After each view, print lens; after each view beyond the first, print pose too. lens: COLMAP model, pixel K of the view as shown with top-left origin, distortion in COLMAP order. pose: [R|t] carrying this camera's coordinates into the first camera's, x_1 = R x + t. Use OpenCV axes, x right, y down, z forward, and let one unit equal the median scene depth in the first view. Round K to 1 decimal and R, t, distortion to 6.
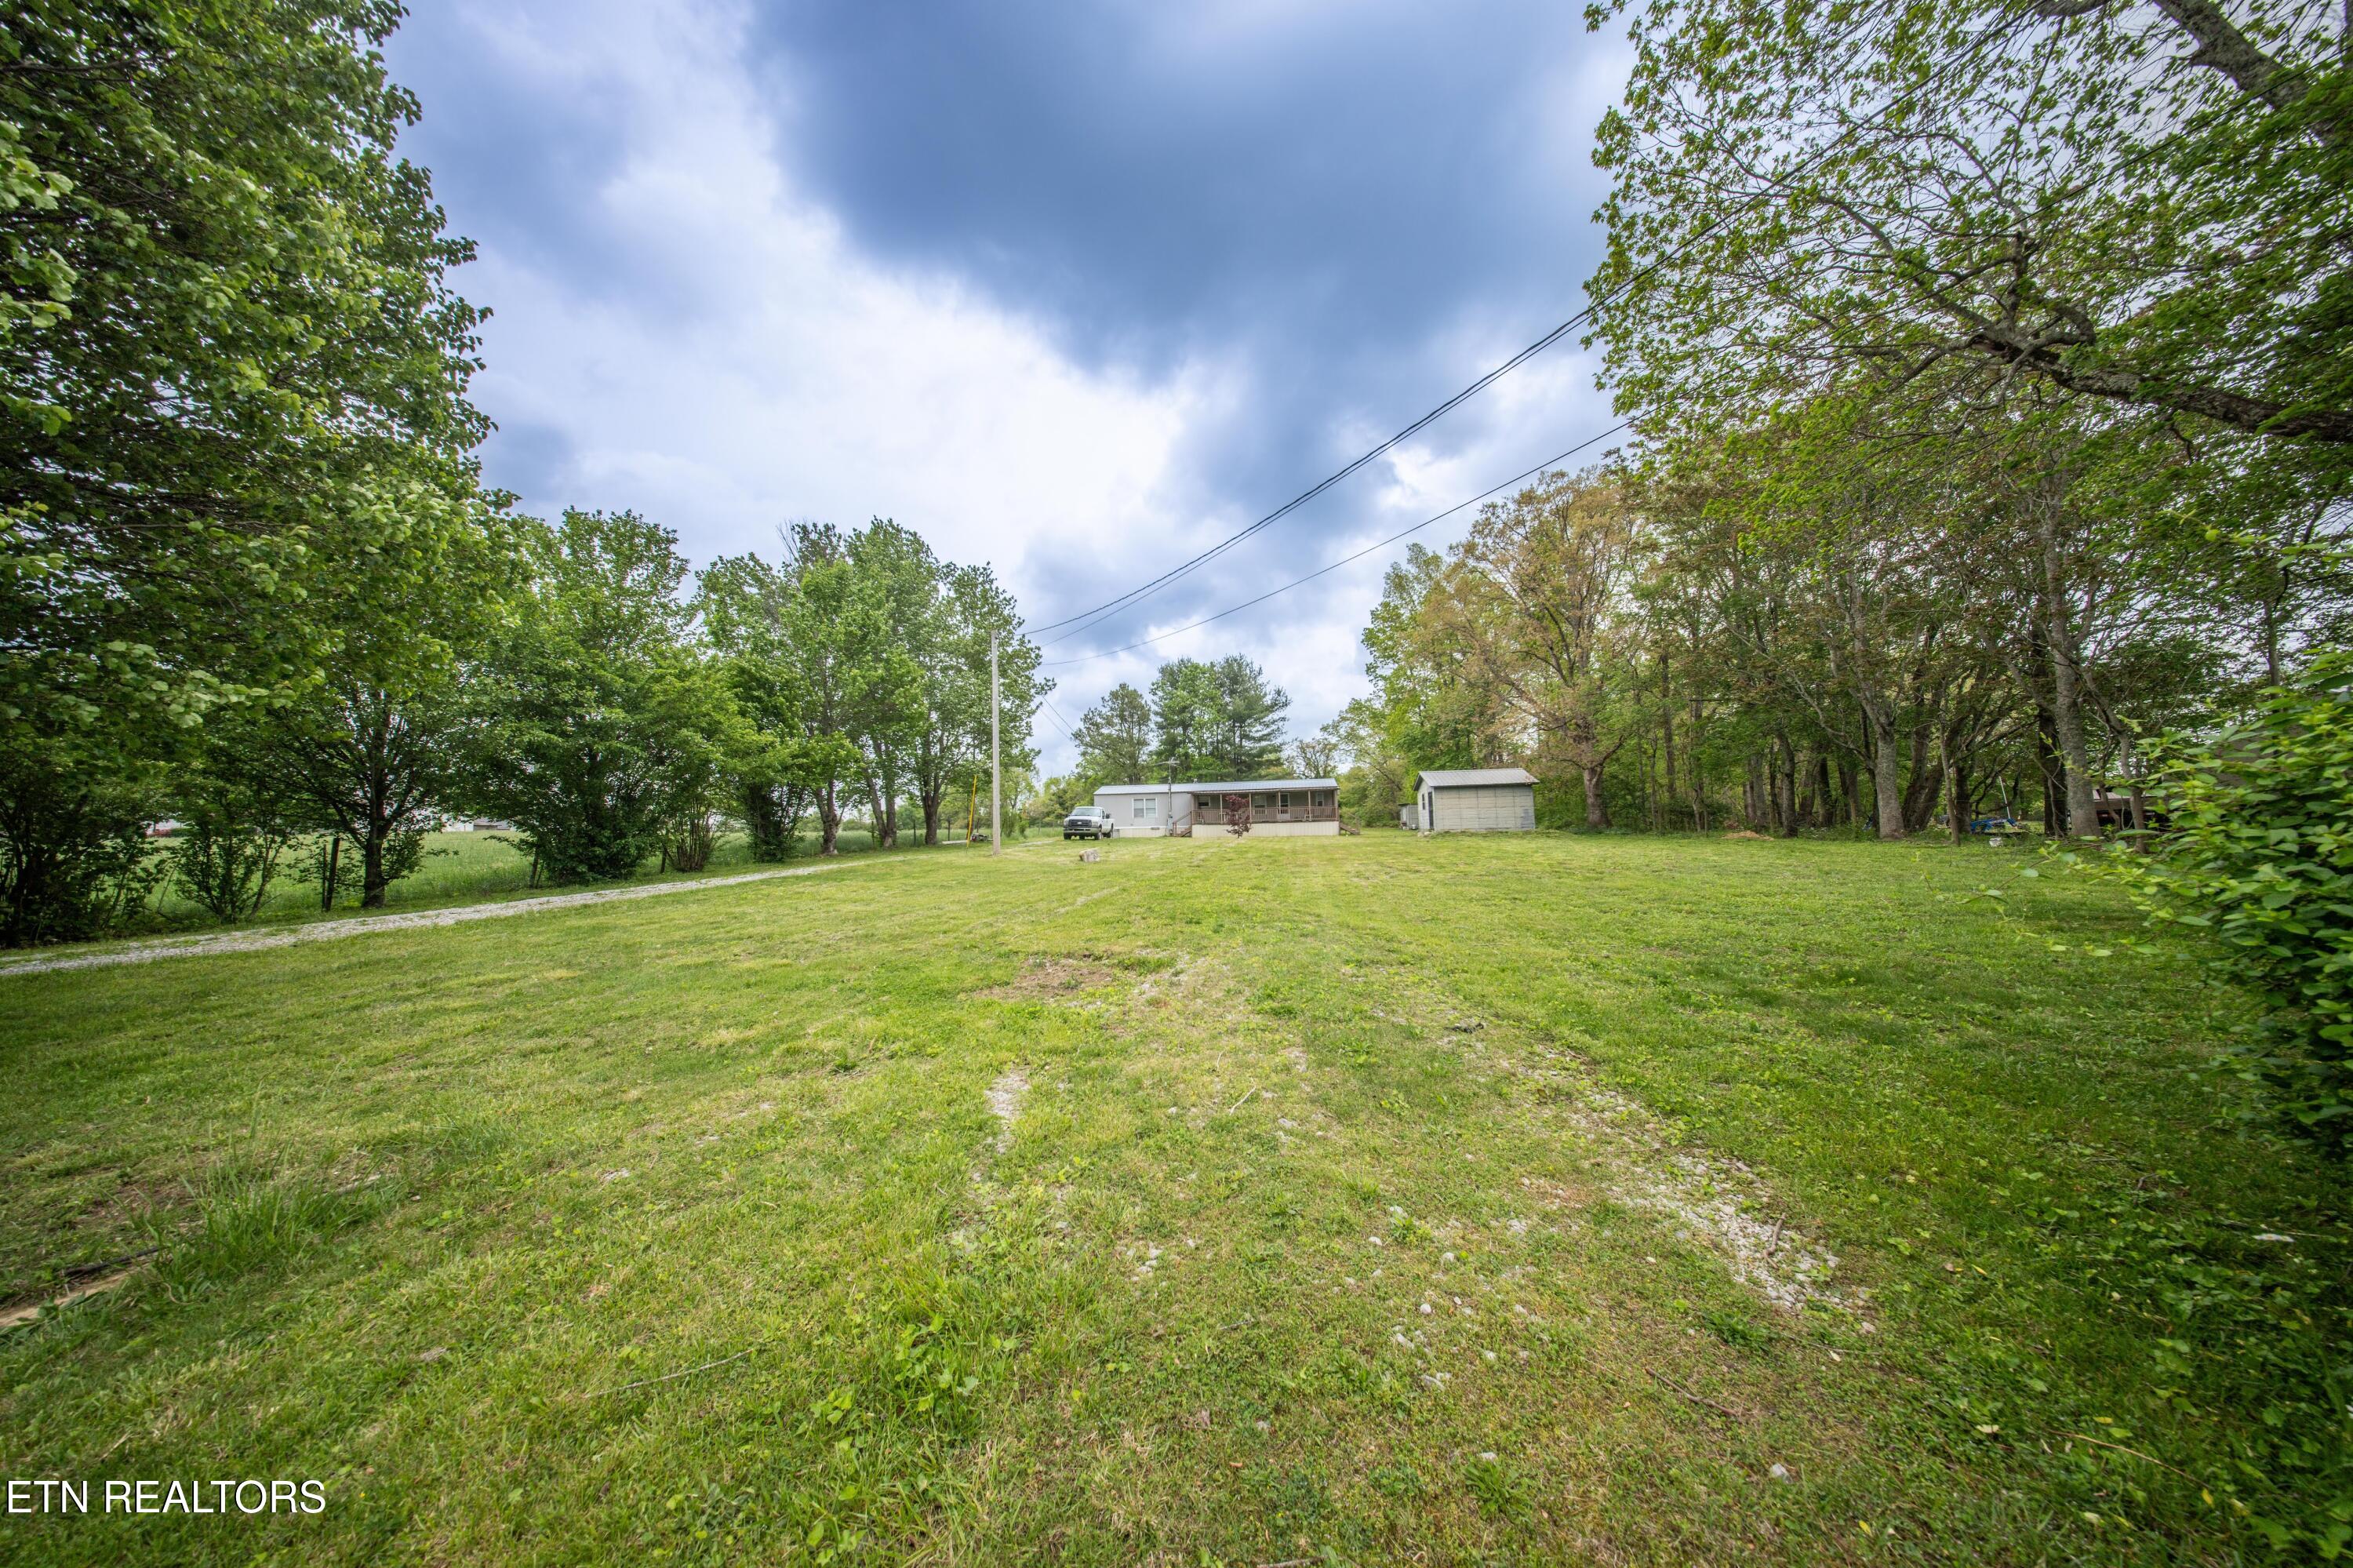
lens RADIAL K [[690.5, 0, 1176.5], [0, 690.5, 784.0], [0, 0, 1]] dist [-0.000067, -0.000001]
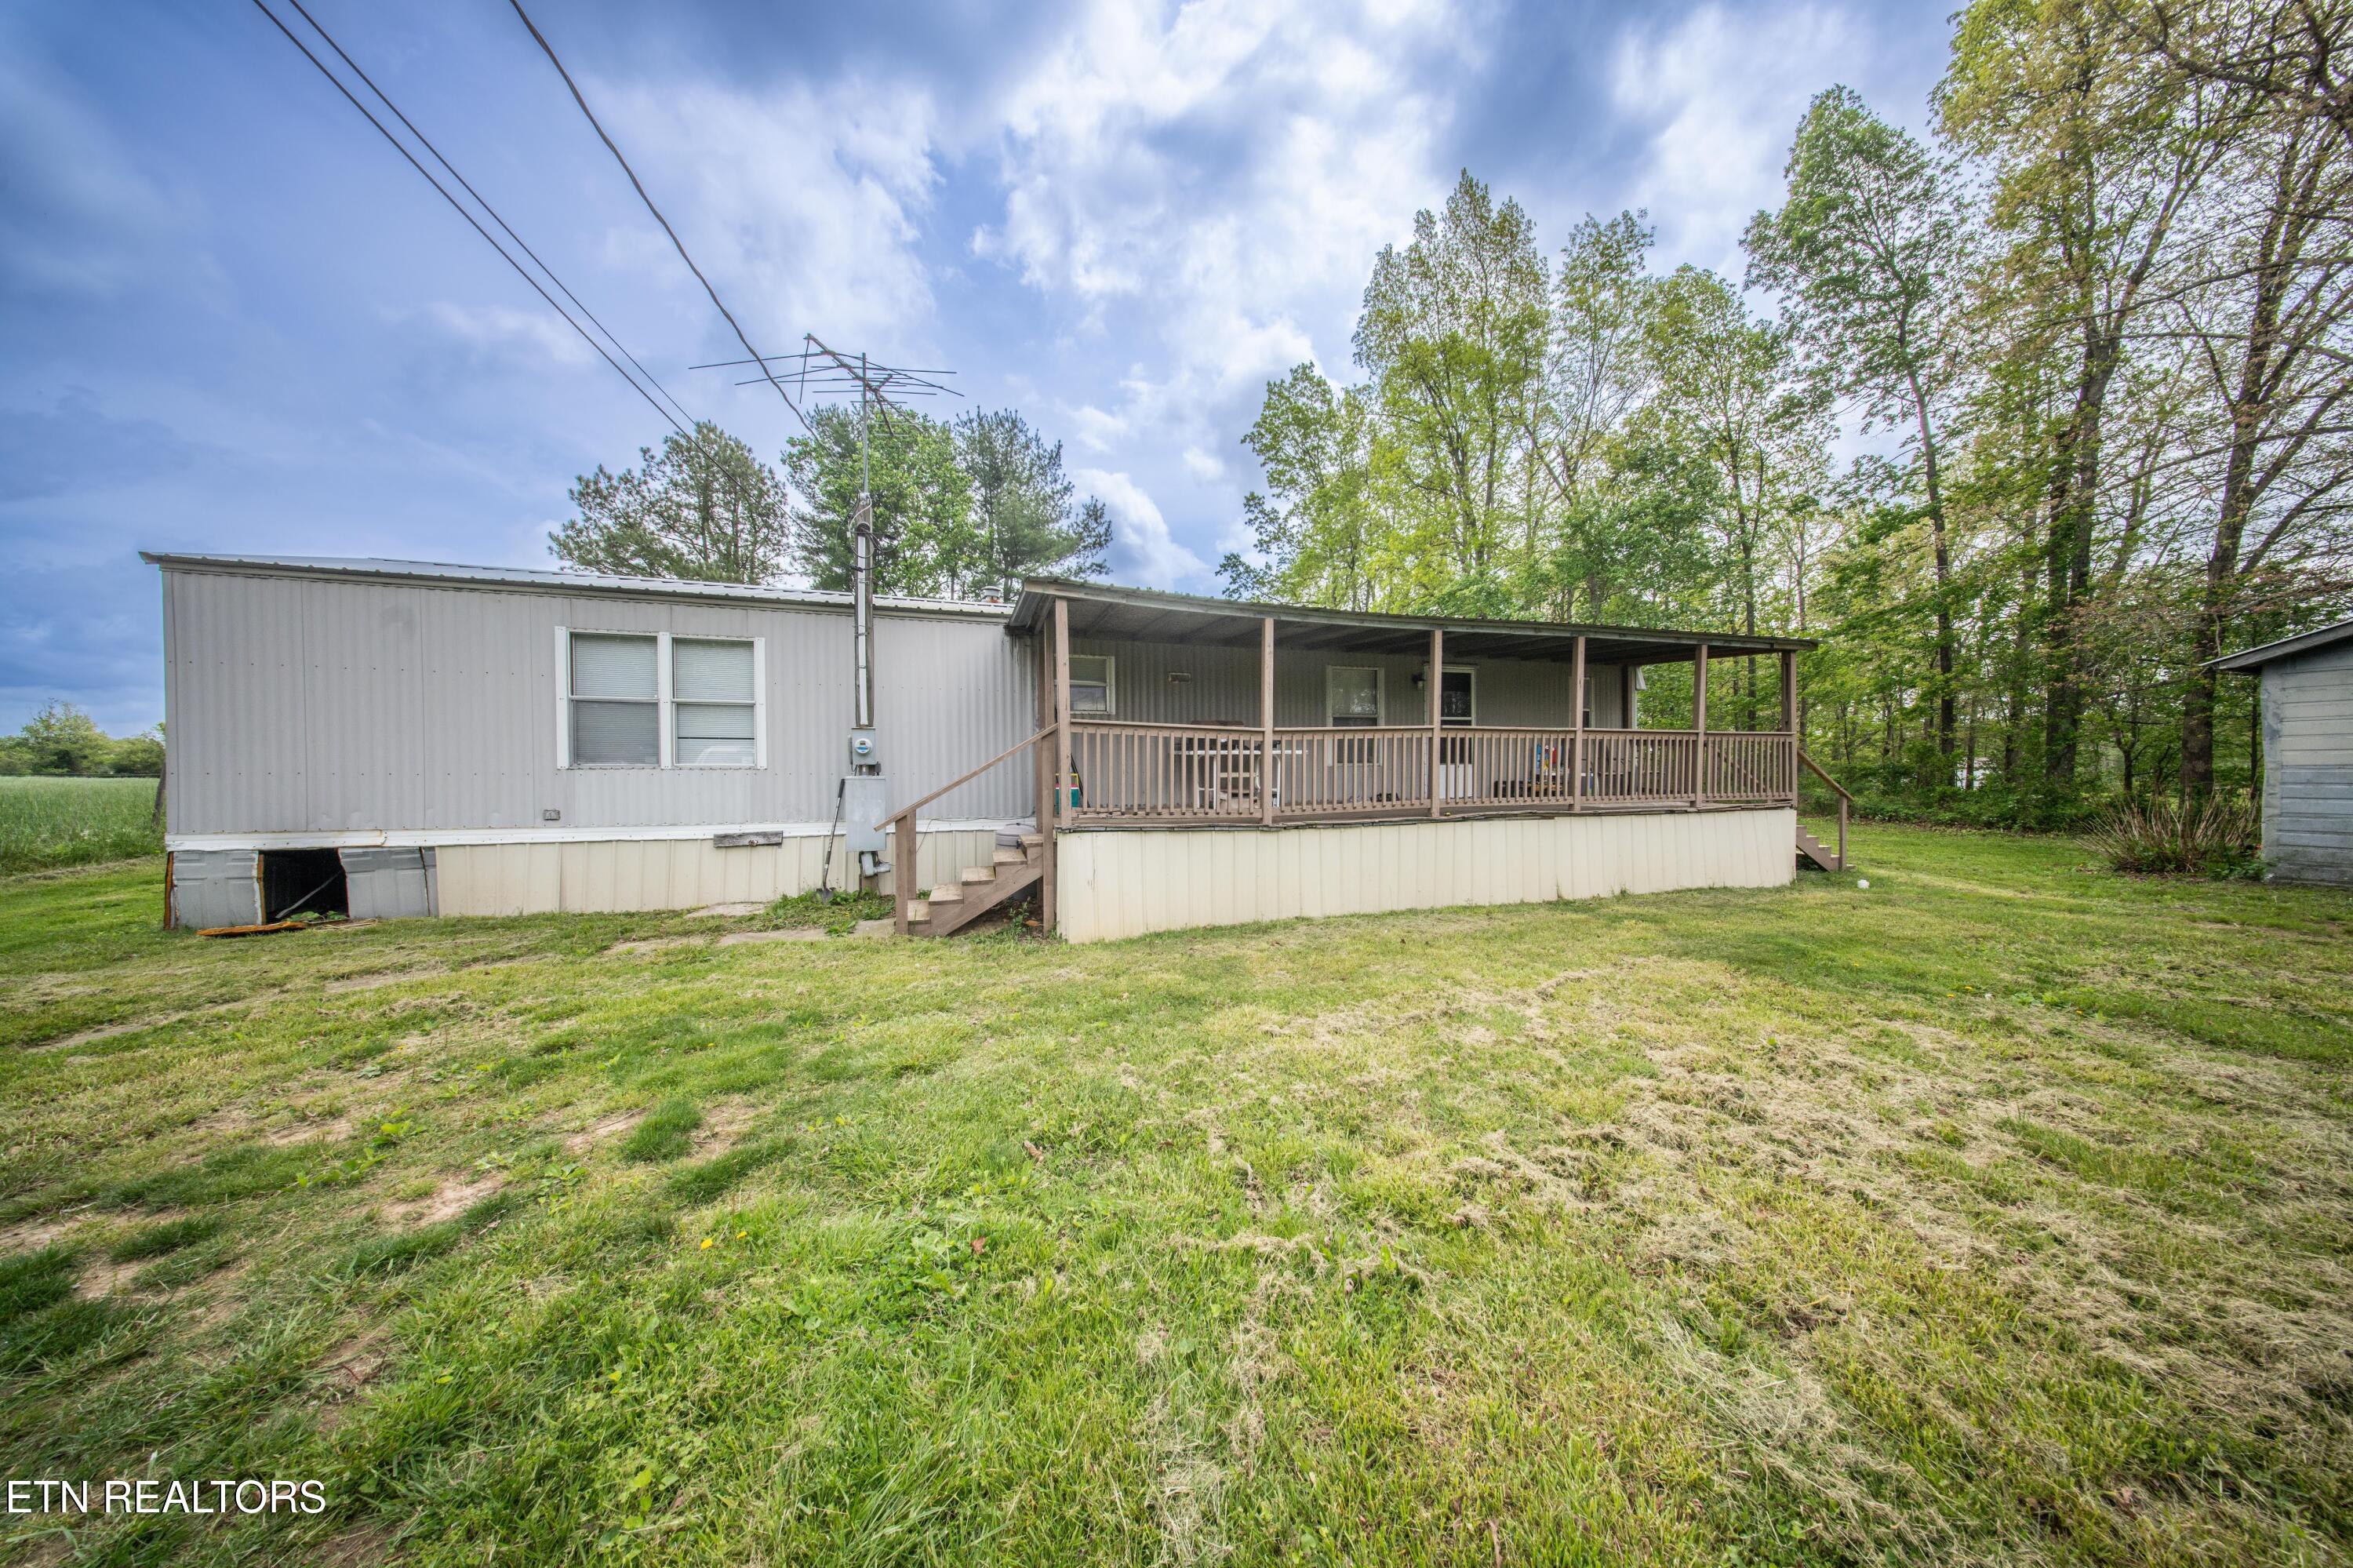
lens RADIAL K [[690.5, 0, 1176.5], [0, 690.5, 784.0], [0, 0, 1]] dist [-0.000067, -0.000001]
pose [[0.903482, -0.003736, 0.428611, -0.007459], [-0.022423, 0.998181, 0.055969, 0.041749], [-0.428040, -0.060178, 0.901754, 0.813040]]
